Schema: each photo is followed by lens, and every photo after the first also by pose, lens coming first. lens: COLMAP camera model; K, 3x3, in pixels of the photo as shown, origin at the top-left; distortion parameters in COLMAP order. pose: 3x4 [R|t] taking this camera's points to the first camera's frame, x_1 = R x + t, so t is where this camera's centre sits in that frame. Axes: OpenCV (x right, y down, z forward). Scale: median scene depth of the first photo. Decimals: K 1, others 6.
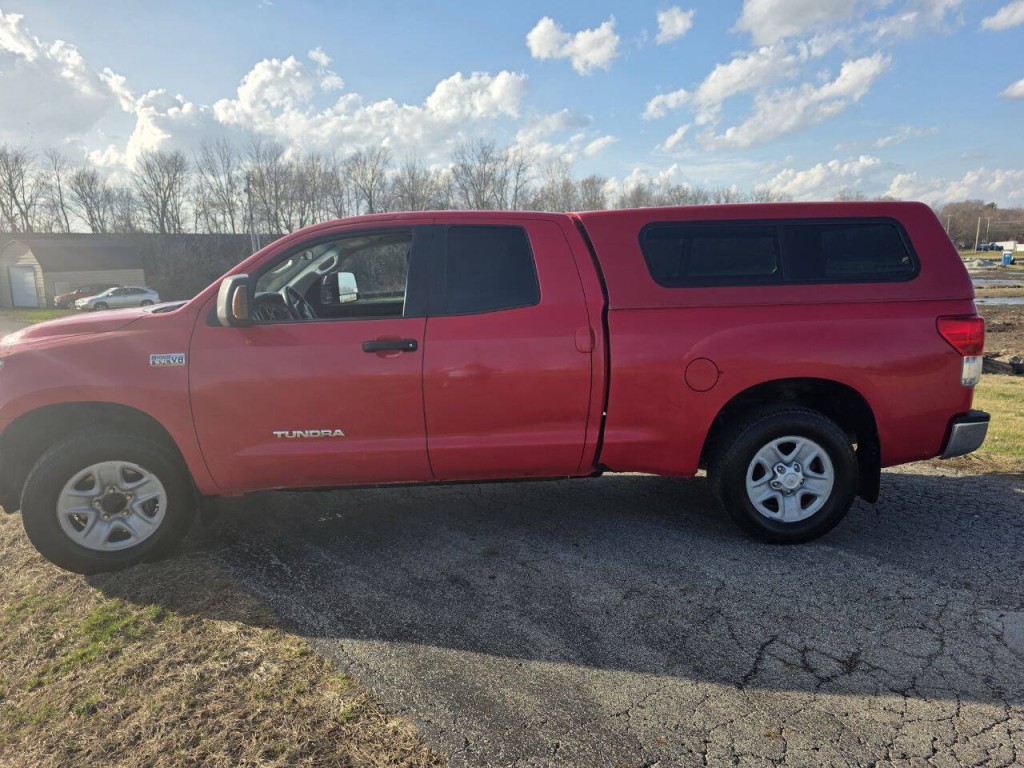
lens RADIAL K [[697.6, 0, 511.2], [0, 697.6, 393.5], [0, 0, 1]] dist [0.046409, -0.039056]
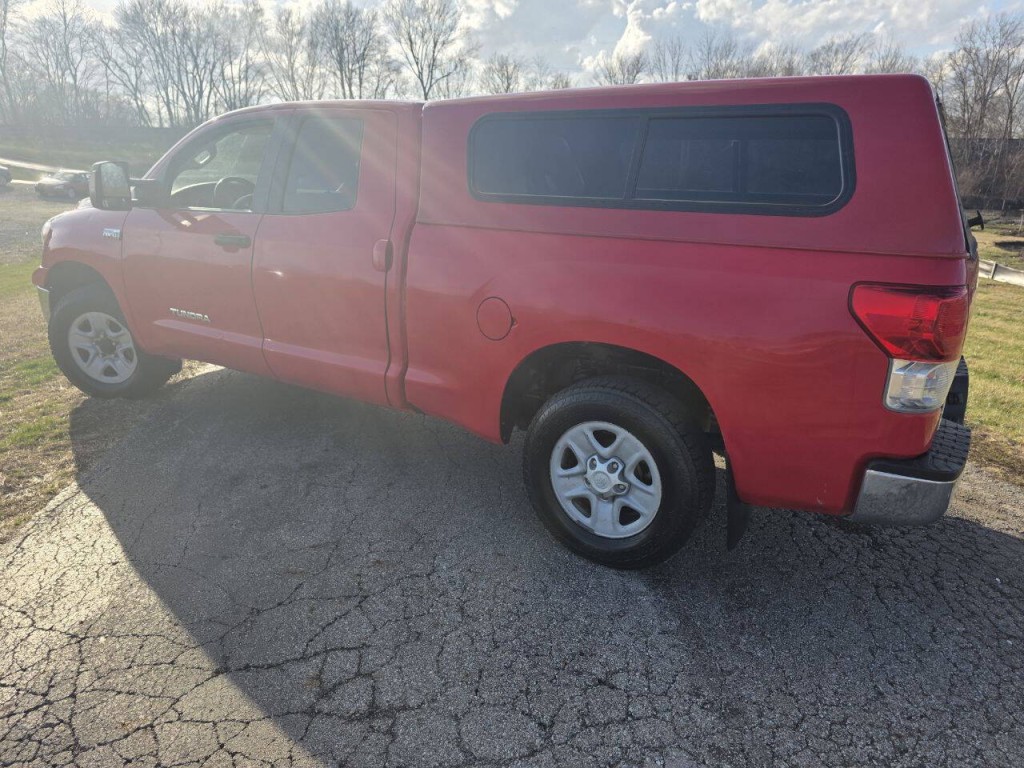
lens RADIAL K [[697.6, 0, 517.2], [0, 697.6, 381.2], [0, 0, 1]] dist [0.046409, -0.039056]
pose [[0.813830, 0.203887, -0.544161, 0.093414], [-0.142269, 0.977837, 0.153604, -0.010339], [0.563419, -0.047591, 0.824800, 0.047292]]
